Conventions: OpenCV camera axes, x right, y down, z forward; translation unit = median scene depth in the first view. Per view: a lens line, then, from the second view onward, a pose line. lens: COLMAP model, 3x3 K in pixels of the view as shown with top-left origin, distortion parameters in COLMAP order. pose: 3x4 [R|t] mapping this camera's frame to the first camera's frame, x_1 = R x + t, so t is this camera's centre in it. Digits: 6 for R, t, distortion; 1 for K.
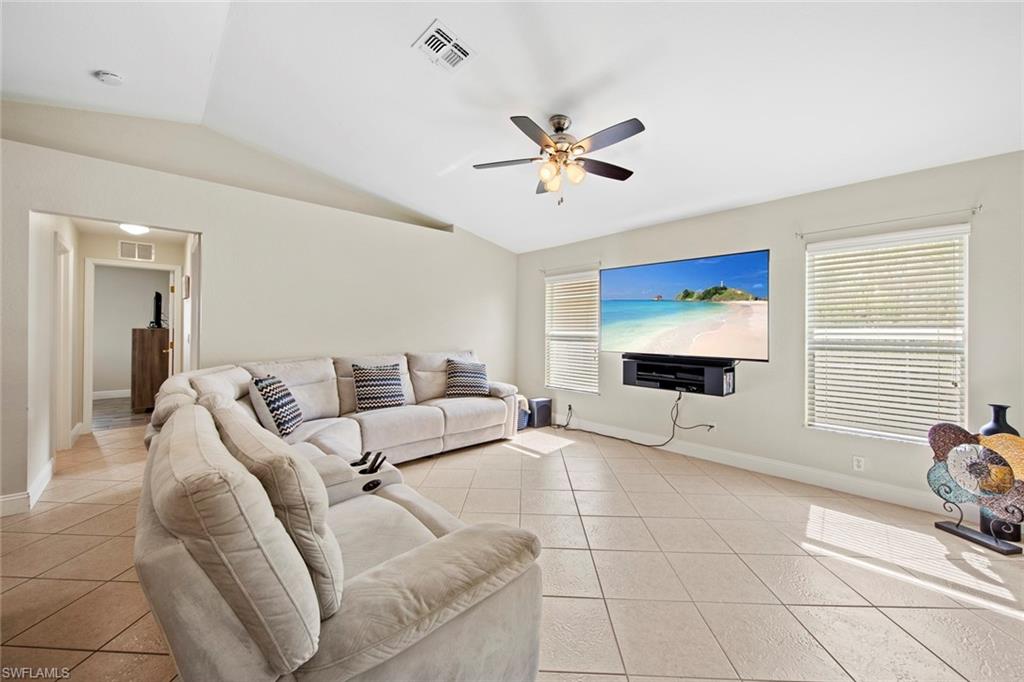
lens RADIAL K [[382.5, 0, 514.2], [0, 382.5, 328.5], [0, 0, 1]] dist [-0.001703, -0.001778]
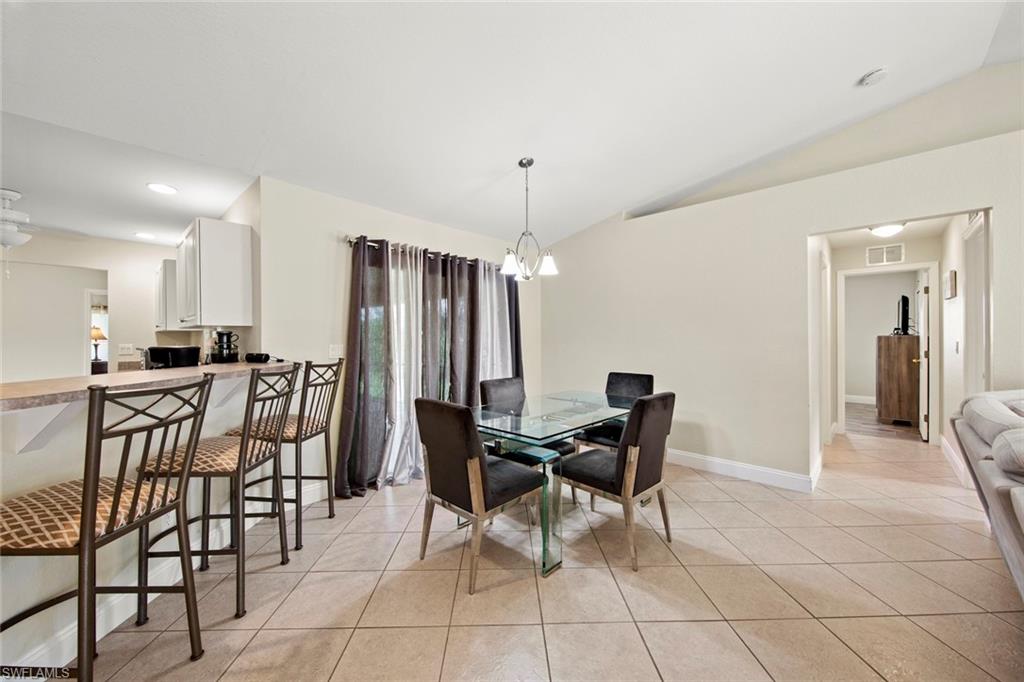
lens RADIAL K [[382.5, 0, 508.8], [0, 382.5, 337.7], [0, 0, 1]] dist [-0.001703, -0.001778]
pose [[0.045724, -0.004588, -0.998944, -0.092861], [0.011159, 0.999929, -0.004081, -0.002237], [0.998892, -0.010961, 0.045772, 0.013157]]
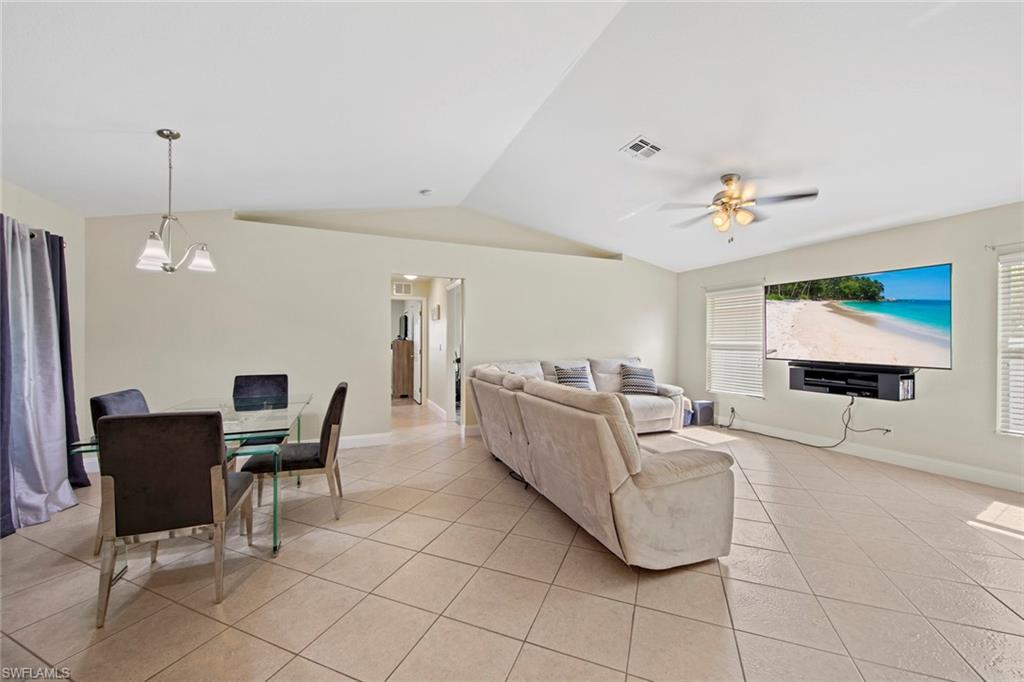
lens RADIAL K [[382.5, 0, 510.6], [0, 382.5, 340.6], [0, 0, 1]] dist [-0.001703, -0.001778]
pose [[0.937269, -0.004097, -0.348583, -0.082633], [0.005518, 0.999980, 0.003083, -0.002037], [0.348563, -0.004814, 0.937273, -0.304587]]
